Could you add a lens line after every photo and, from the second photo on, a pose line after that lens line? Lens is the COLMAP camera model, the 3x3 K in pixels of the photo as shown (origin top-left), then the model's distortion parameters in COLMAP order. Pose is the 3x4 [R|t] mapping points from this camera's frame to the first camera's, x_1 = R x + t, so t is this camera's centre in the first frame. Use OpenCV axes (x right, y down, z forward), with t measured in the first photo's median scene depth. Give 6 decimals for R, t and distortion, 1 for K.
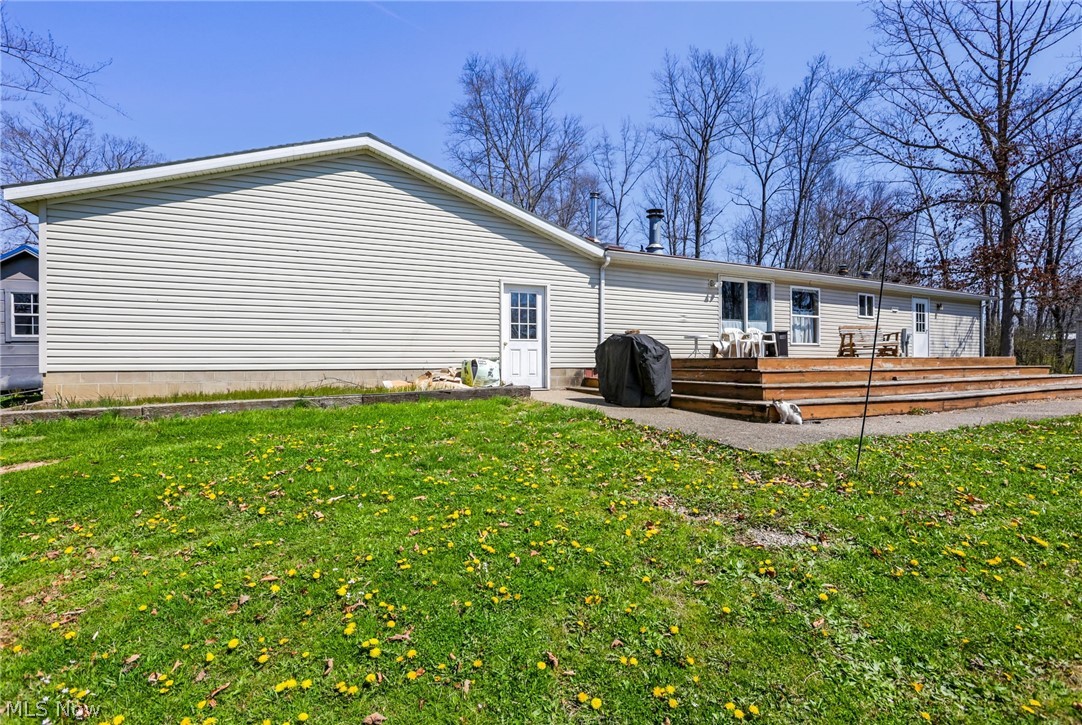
lens RADIAL K [[494.4, 0, 539.8], [0, 494.4, 380.1], [0, 0, 1]] dist [-0.000801, 0.000639]
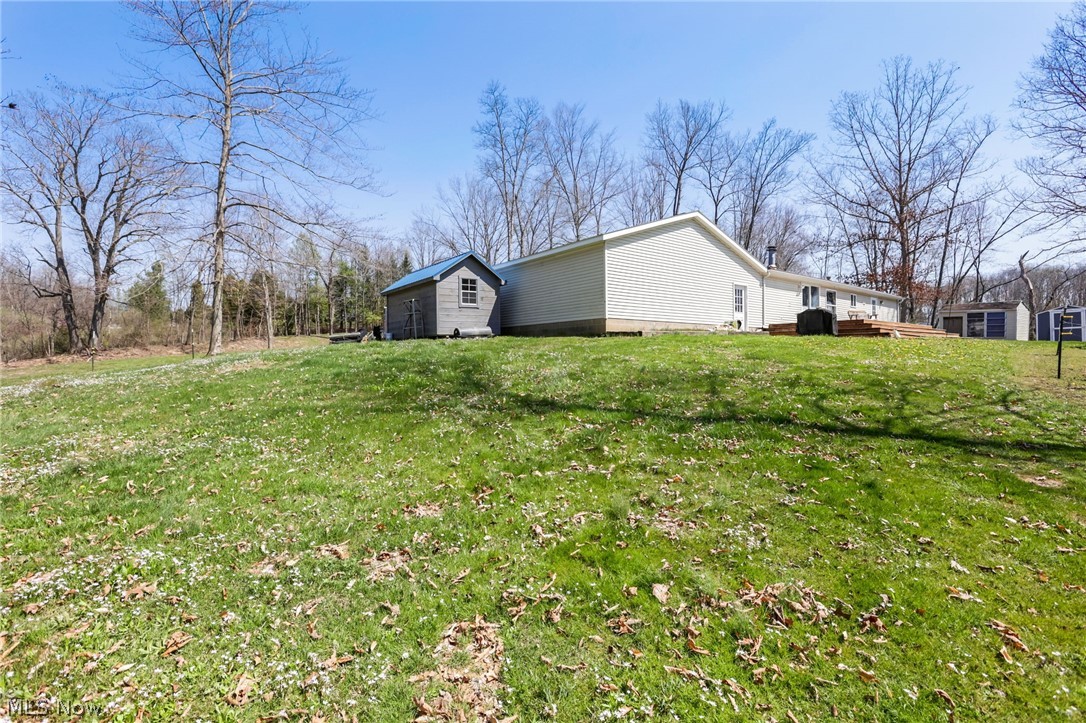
lens RADIAL K [[488.9, 0, 546.9], [0, 488.9, 366.0], [0, 0, 1]] dist [-0.000008, 0.001093]
pose [[0.980518, 0.002277, 0.196418, -0.764503], [-0.001624, 0.999993, -0.003481, 0.095760], [-0.196424, 0.003094, 0.980514, -0.527398]]
